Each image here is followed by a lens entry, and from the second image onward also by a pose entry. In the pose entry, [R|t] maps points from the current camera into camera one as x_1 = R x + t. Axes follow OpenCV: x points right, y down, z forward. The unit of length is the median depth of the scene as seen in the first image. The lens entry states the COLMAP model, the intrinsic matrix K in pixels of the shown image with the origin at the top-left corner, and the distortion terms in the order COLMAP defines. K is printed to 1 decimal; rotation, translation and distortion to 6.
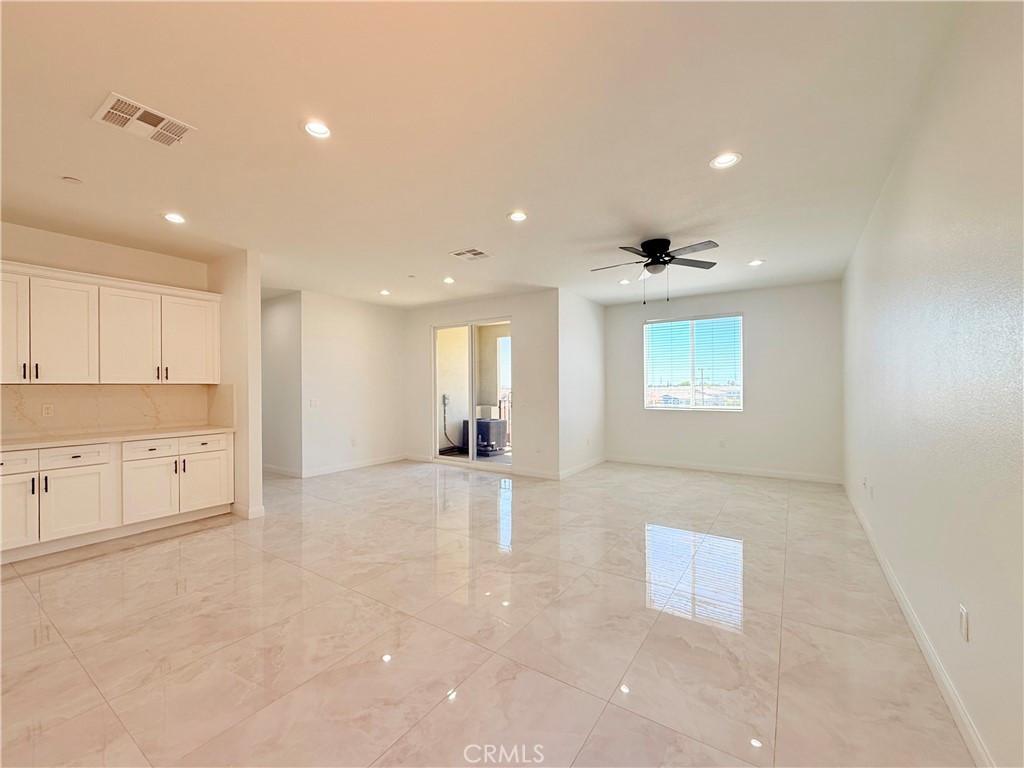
lens RADIAL K [[422.7, 0, 512.0], [0, 422.7, 384.0], [0, 0, 1]] dist [-0.000010, 0.000081]
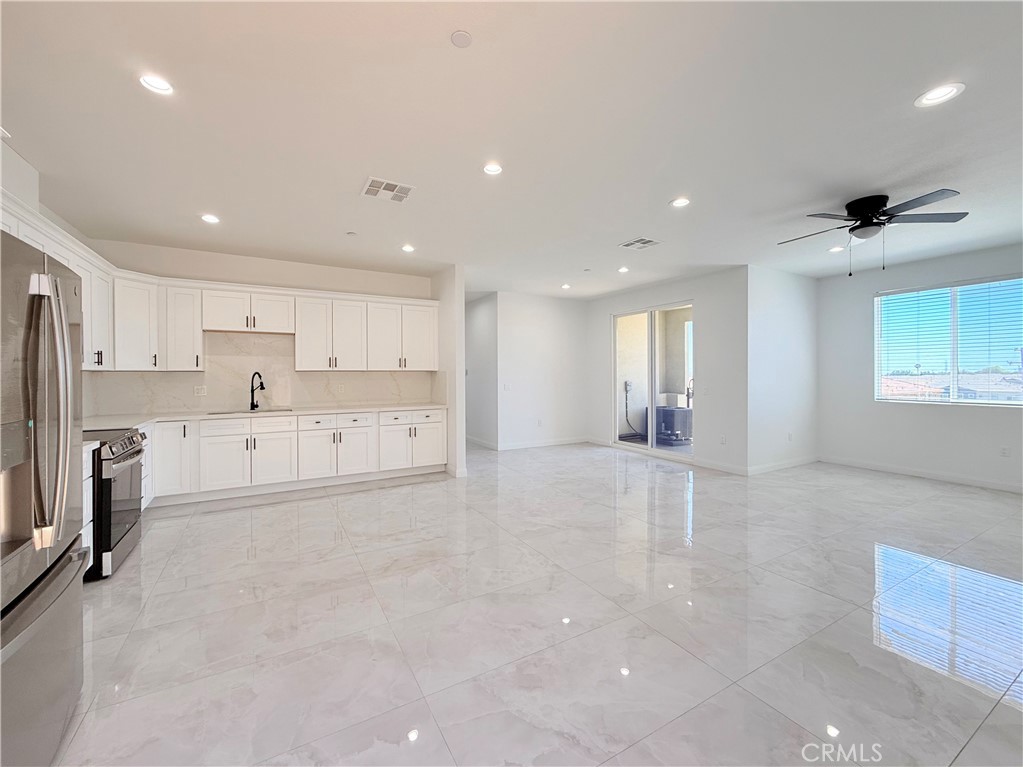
lens RADIAL K [[425.0, 0, 510.6], [0, 425.0, 373.2], [0, 0, 1]] dist [-0.000413, -0.000001]
pose [[0.896539, 0.001874, -0.442961, 0.082276], [0.000497, 0.999986, 0.005237, 0.000790], [0.442965, -0.004915, 0.896525, -0.063525]]
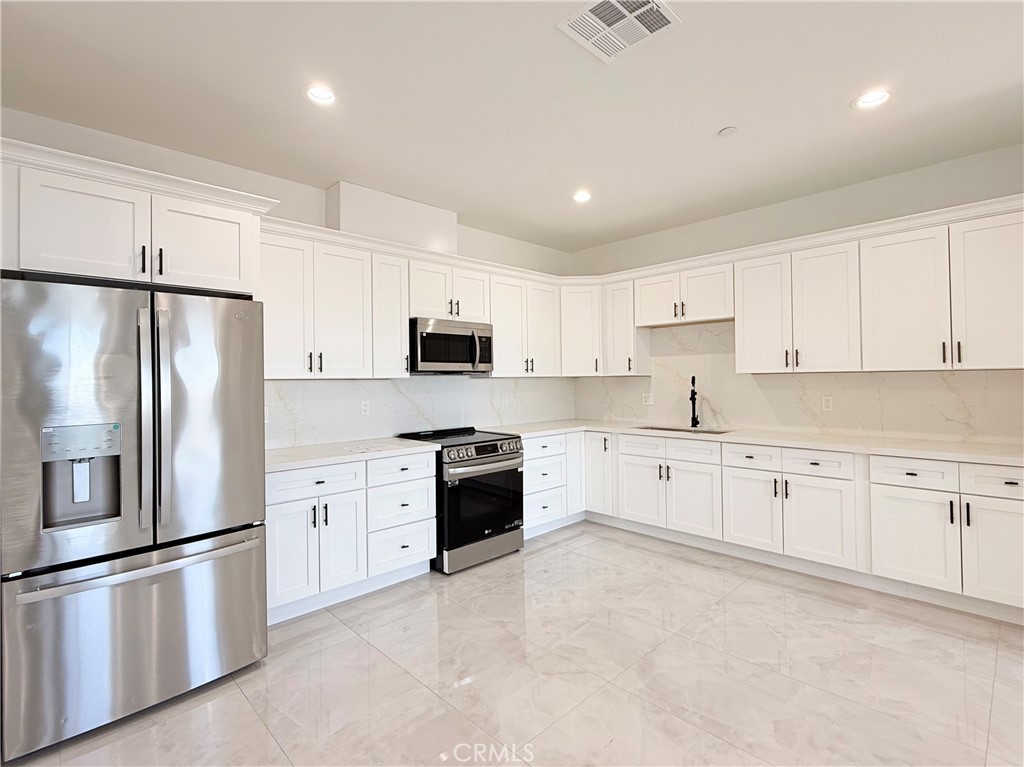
lens RADIAL K [[496.3, 0, 503.3], [0, 496.3, 372.8], [0, 0, 1]] dist [-0.001580, -0.000248]
pose [[-0.219662, -0.008990, -0.975535, 0.007257], [0.017531, 0.999760, -0.013161, 0.002673], [0.975419, -0.019993, -0.219451, 0.503342]]
